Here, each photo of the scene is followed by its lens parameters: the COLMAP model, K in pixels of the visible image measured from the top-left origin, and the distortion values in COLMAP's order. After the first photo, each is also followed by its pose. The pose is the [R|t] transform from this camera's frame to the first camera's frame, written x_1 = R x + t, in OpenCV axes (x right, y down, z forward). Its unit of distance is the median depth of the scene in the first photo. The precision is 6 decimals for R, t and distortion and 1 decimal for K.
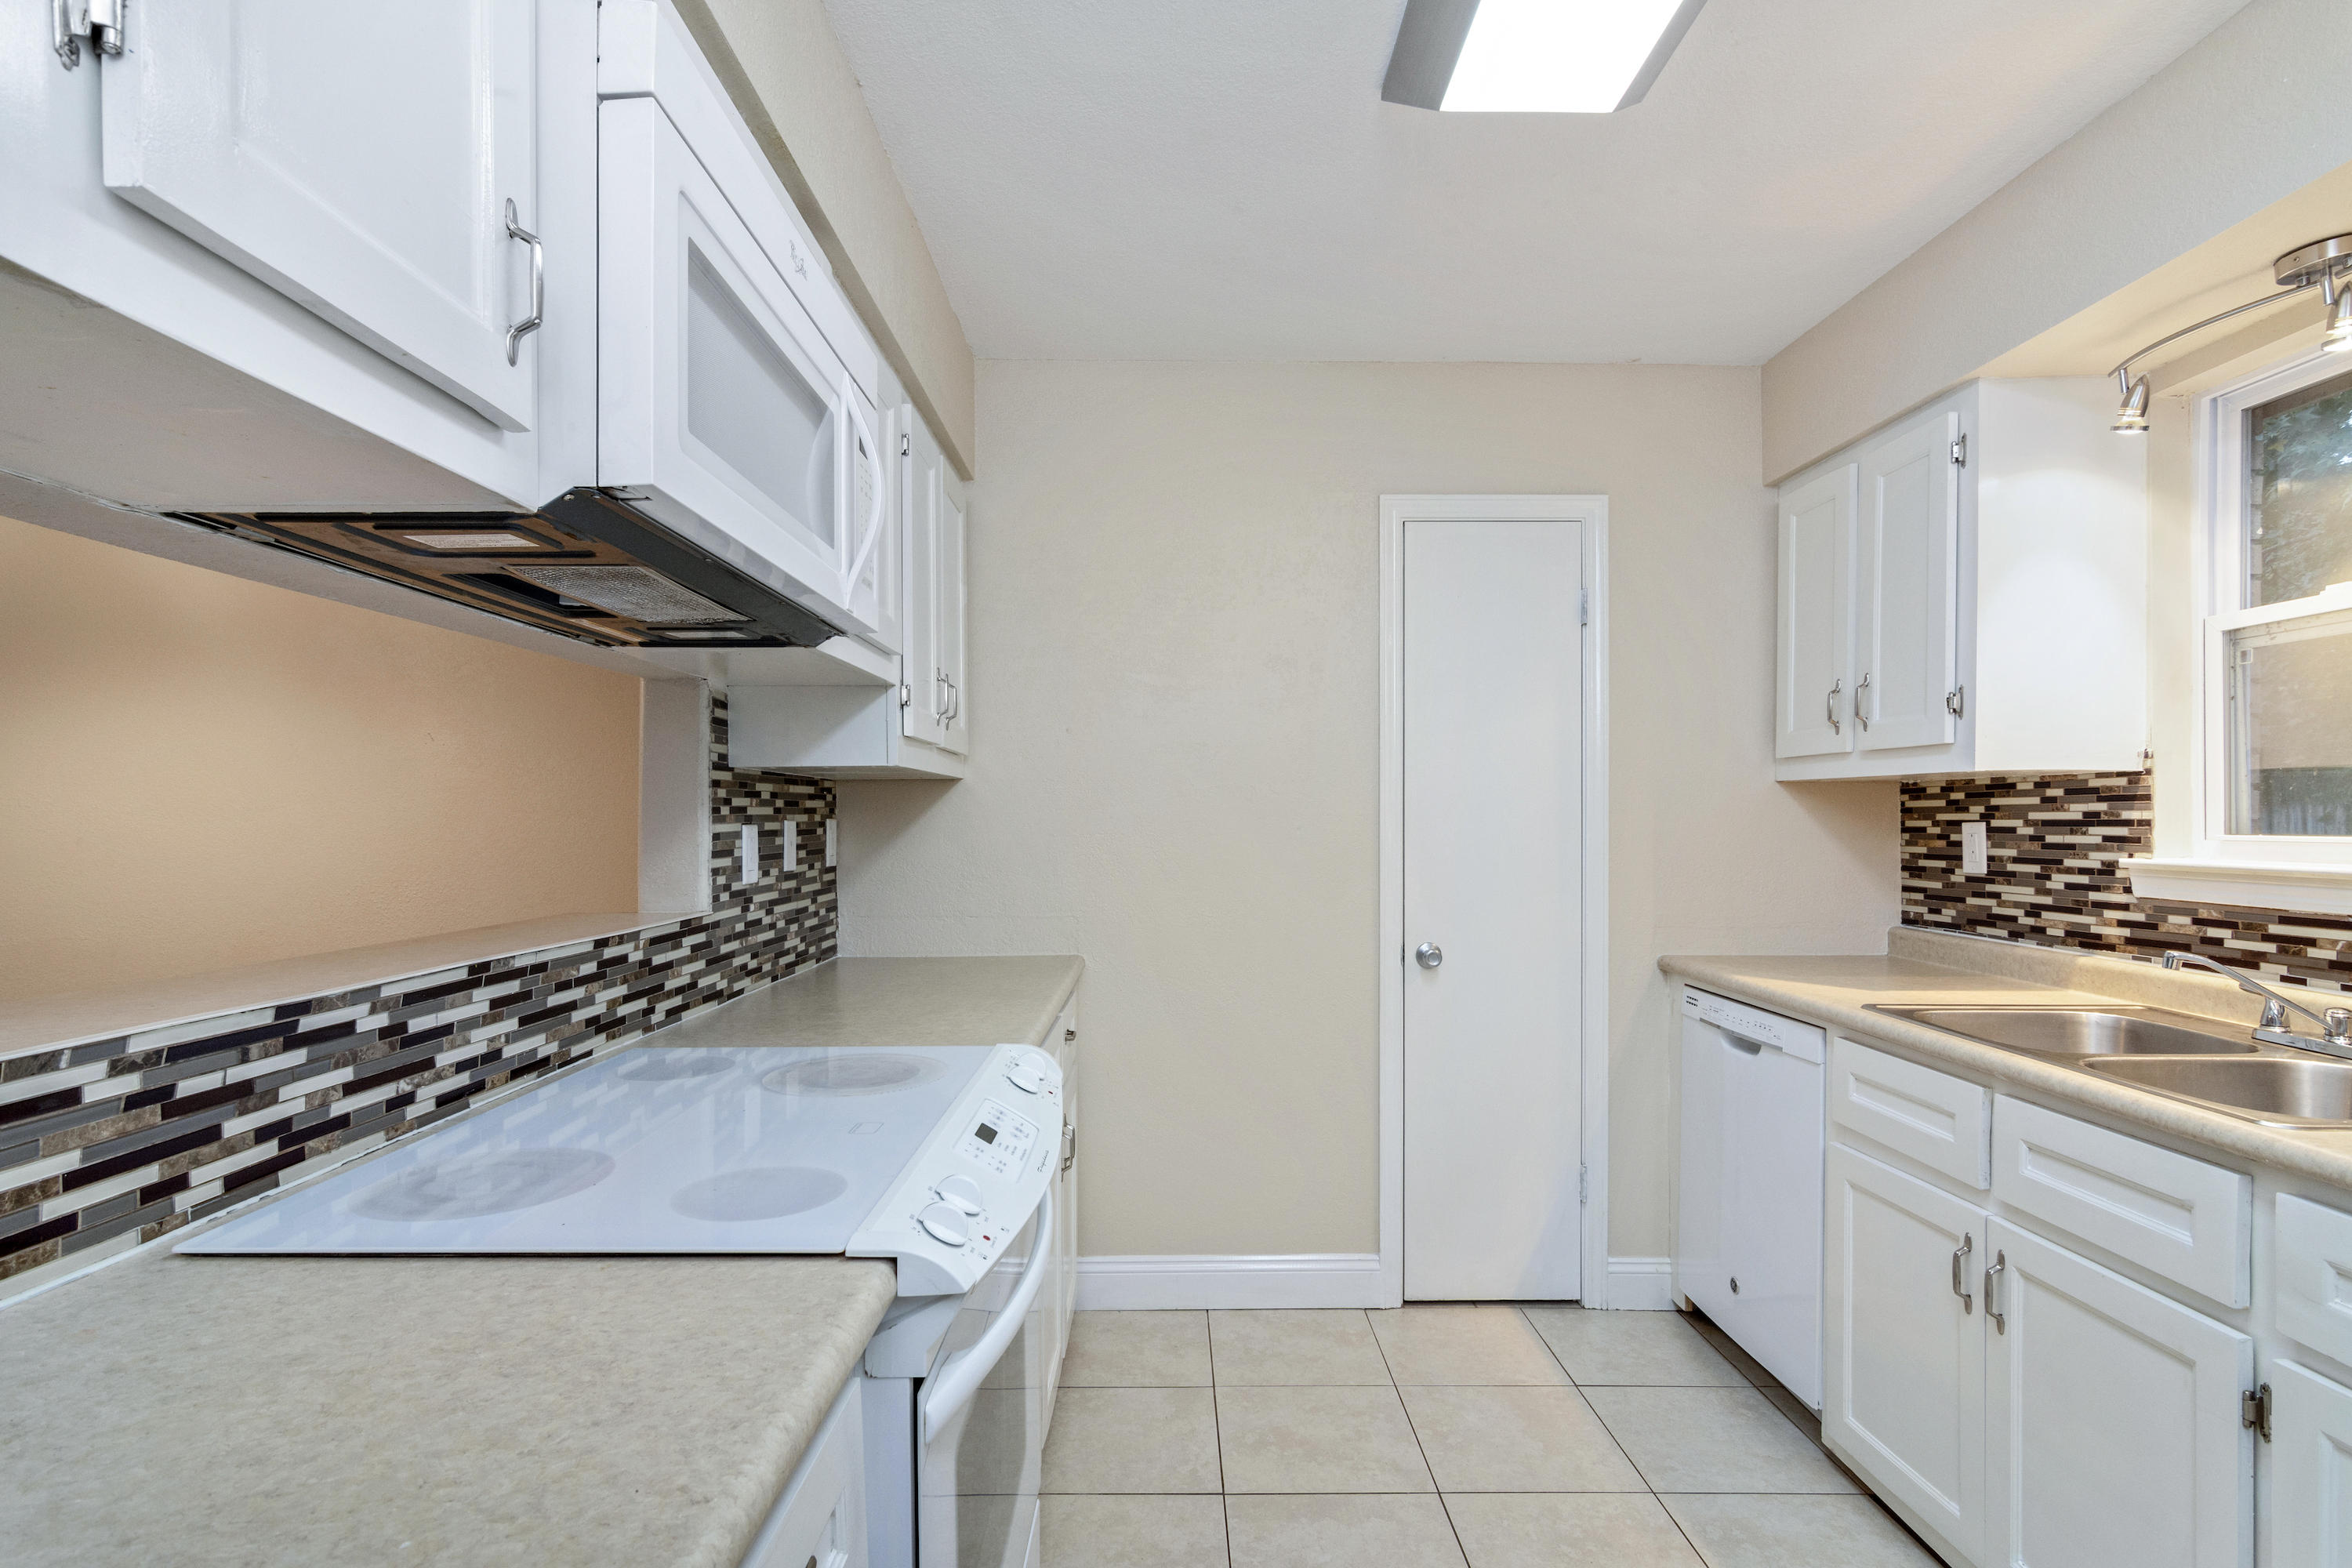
lens RADIAL K [[1116.0, 0, 1173.7], [0, 1116.0, 823.1], [0, 0, 1]] dist [-0.000801, 0.000892]
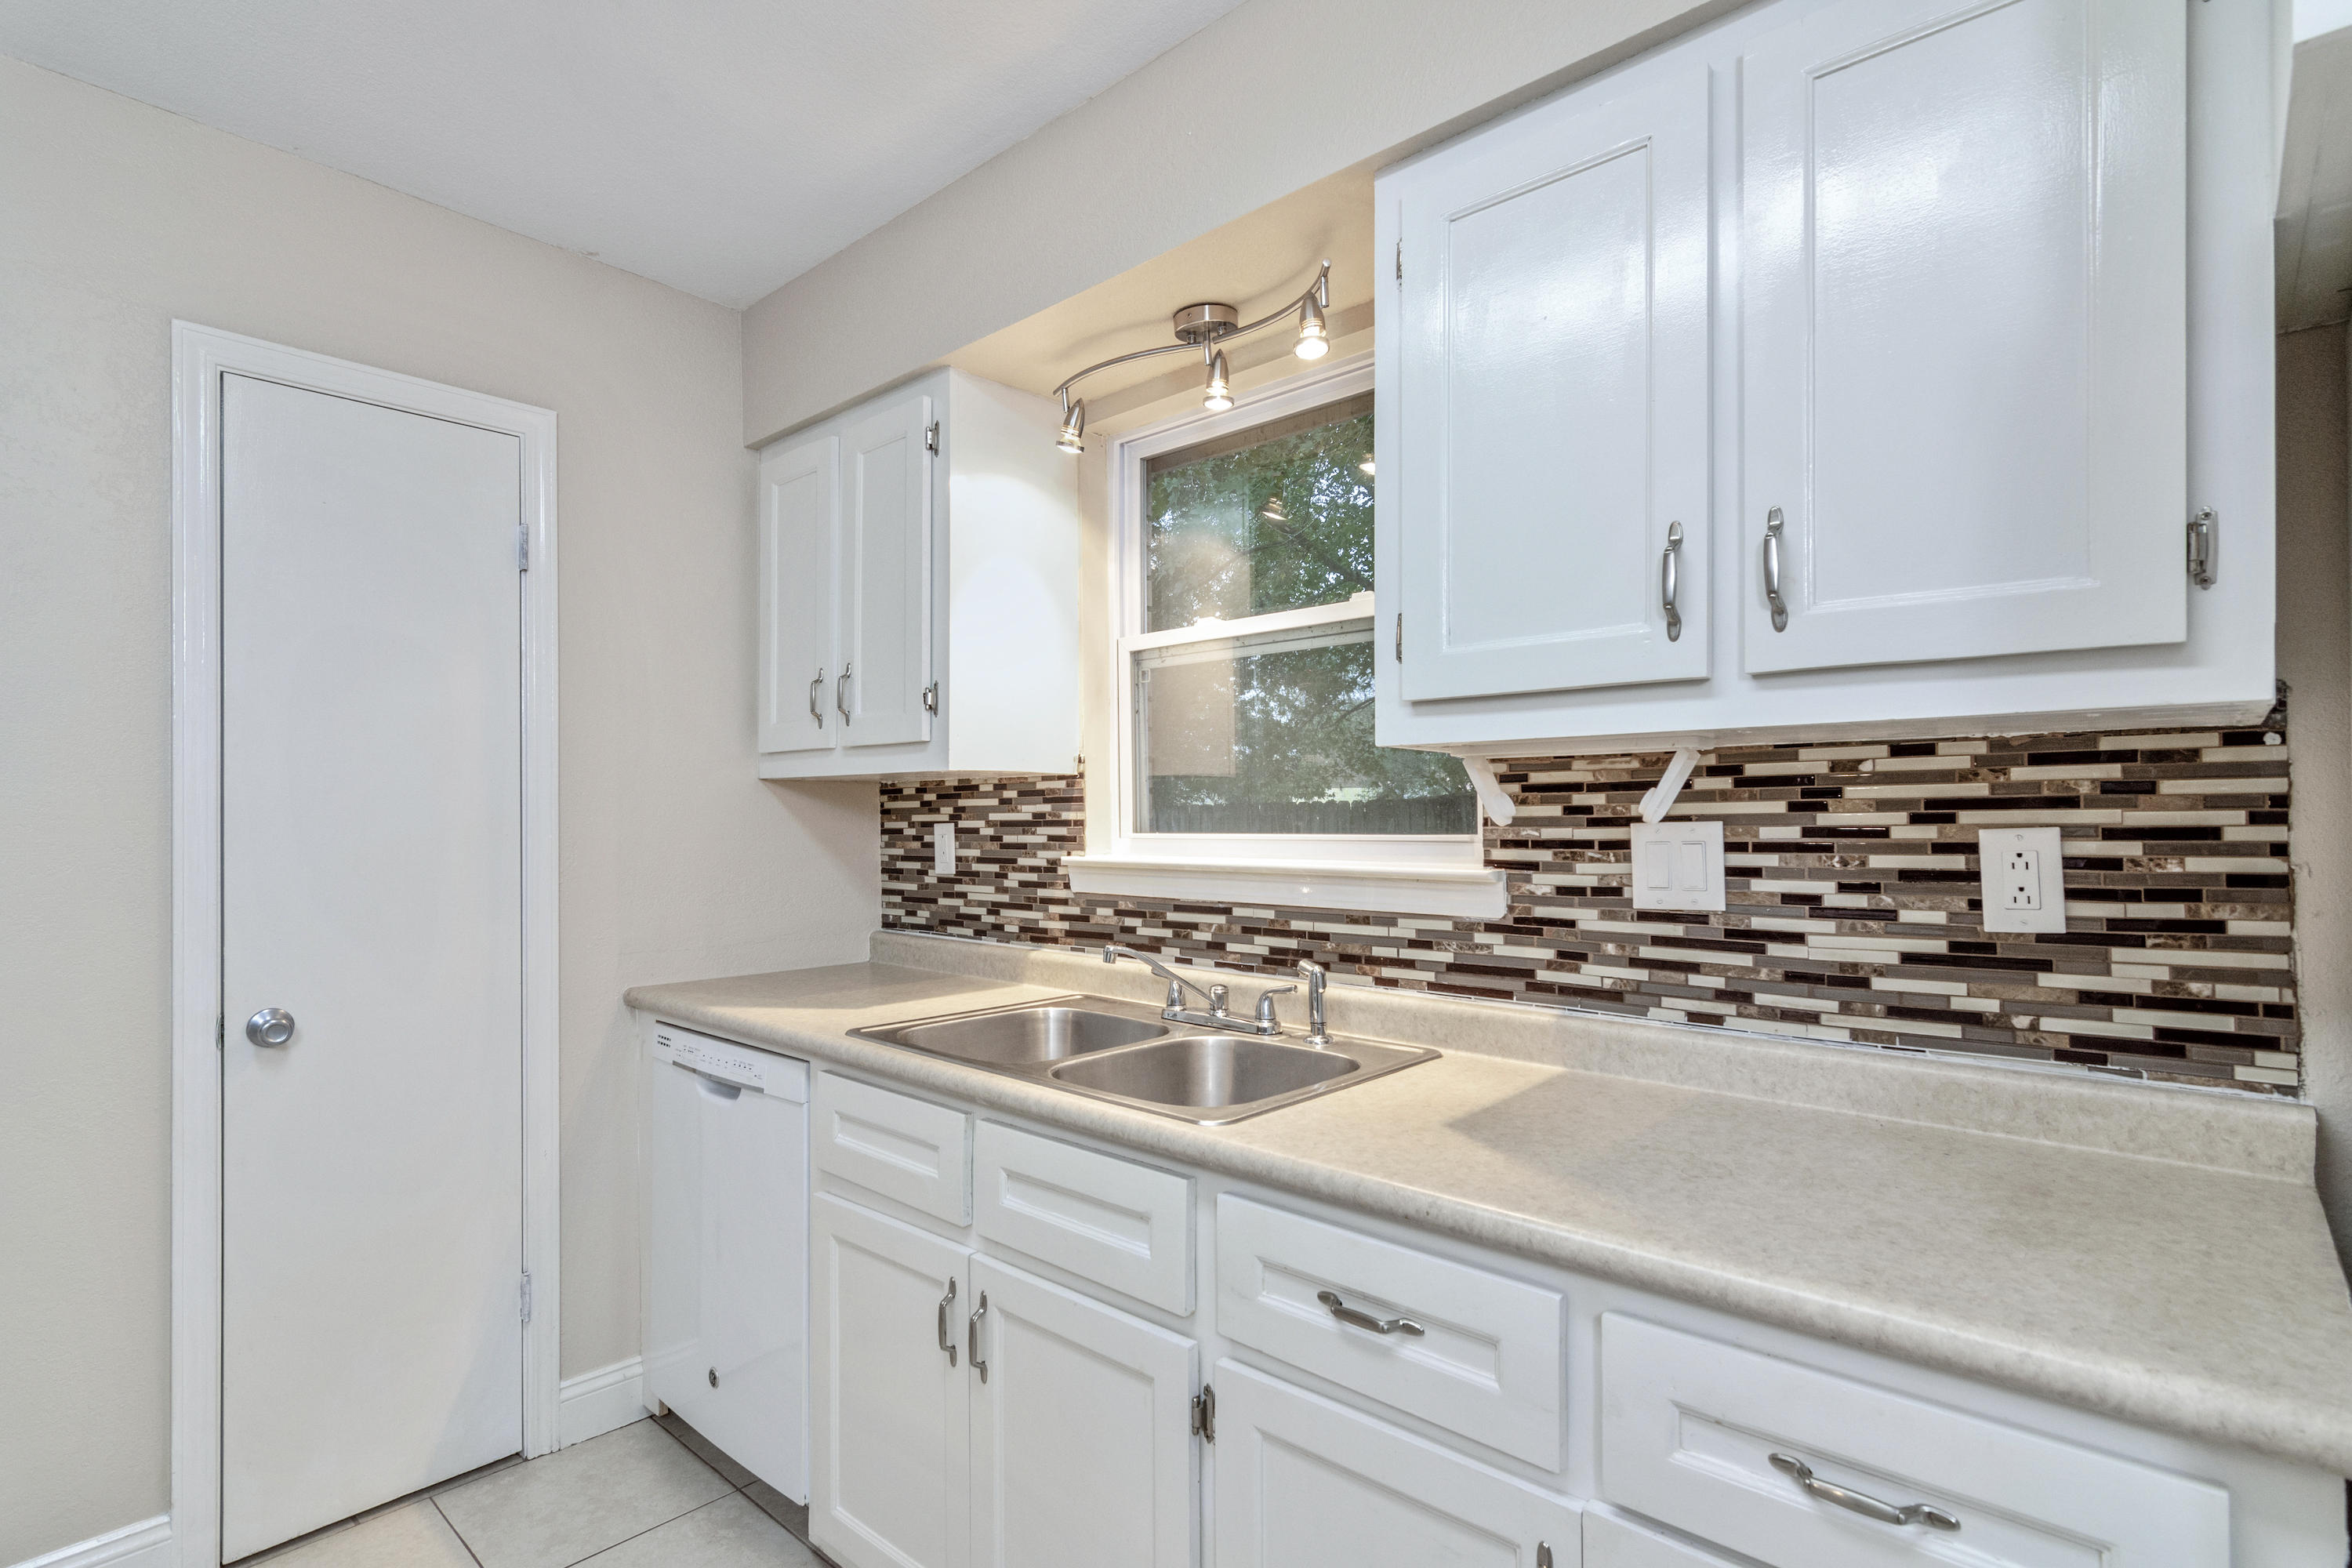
lens RADIAL K [[1098.2, 0, 1181.7], [0, 1098.2, 815.8], [0, 0, 1]] dist [-0.001385, -0.000371]
pose [[0.660039, -0.001693, 0.751229, 0.133511], [0.008117, 0.999955, -0.004878, -0.001068], [-0.751187, 0.009318, 0.660023, 0.216083]]
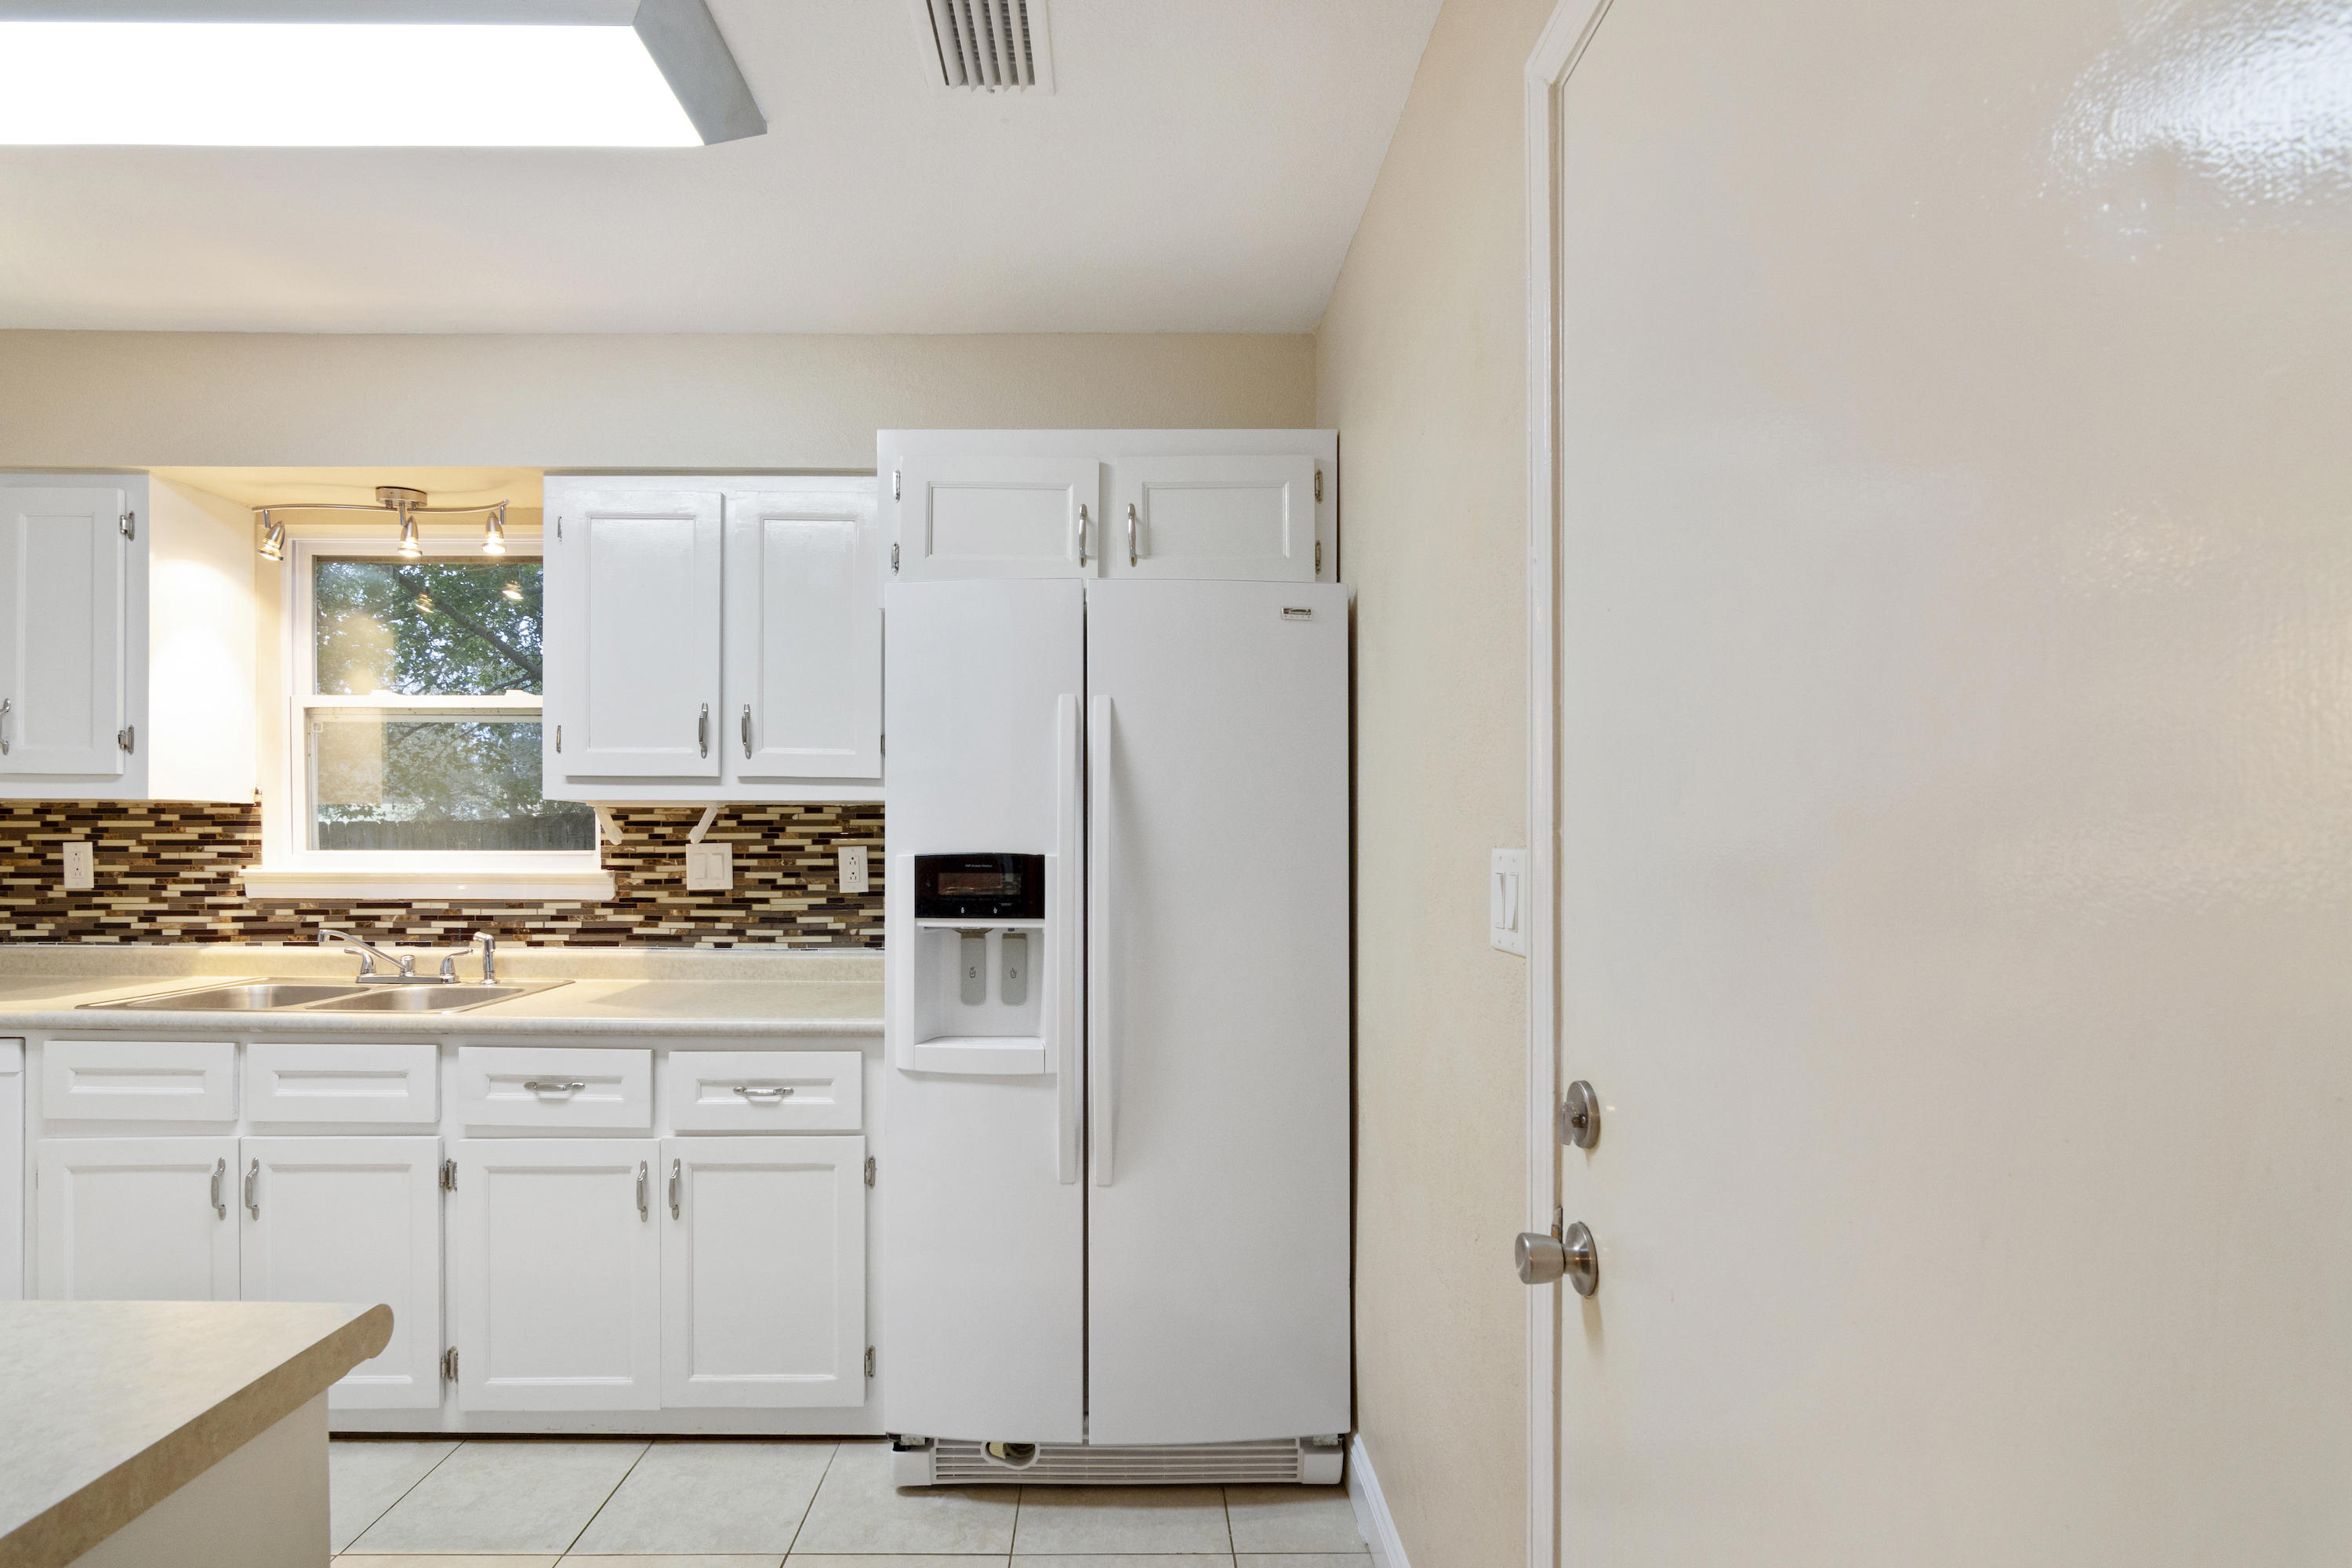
lens RADIAL K [[1244.8, 0, 1109.1], [0, 1244.8, 846.0], [0, 0, 1]] dist [-0.000634, 0.000755]
pose [[0.019146, -0.005873, 0.999799, -0.578138], [0.002169, 0.999981, 0.005832, -0.002329], [-0.999814, 0.002057, 0.019158, -0.052035]]
